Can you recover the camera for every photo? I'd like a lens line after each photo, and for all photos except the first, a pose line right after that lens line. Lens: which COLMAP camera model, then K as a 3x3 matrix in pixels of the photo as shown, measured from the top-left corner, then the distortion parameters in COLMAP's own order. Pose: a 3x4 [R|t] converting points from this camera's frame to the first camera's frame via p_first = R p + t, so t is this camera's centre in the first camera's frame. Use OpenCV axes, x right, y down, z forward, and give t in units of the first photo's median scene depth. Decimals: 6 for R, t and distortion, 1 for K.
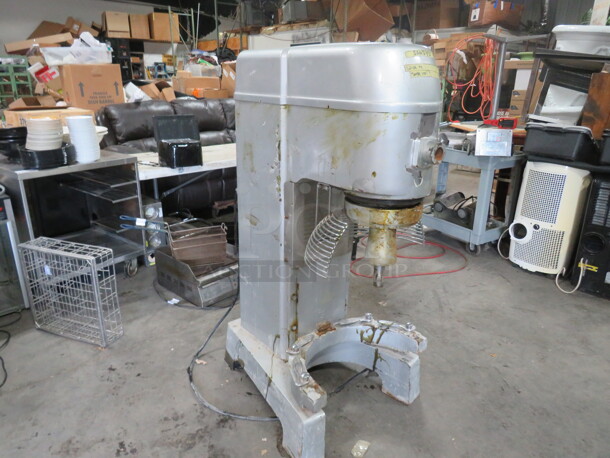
lens RADIAL K [[434.8, 0, 291.2], [0, 434.8, 226.8], [0, 0, 1]] dist [-0.048533, 0.032343]
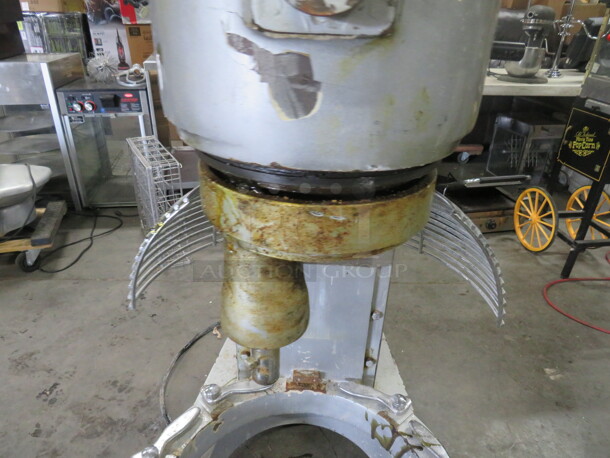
lens RADIAL K [[434.8, 0, 291.2], [0, 434.8, 226.8], [0, 0, 1]] dist [-0.048533, 0.032343]
pose [[0.759804, 0.292976, -0.580399, 0.313553], [-0.205632, 0.955176, 0.212964, -0.060771], [0.616777, -0.042462, 0.785992, 0.558713]]
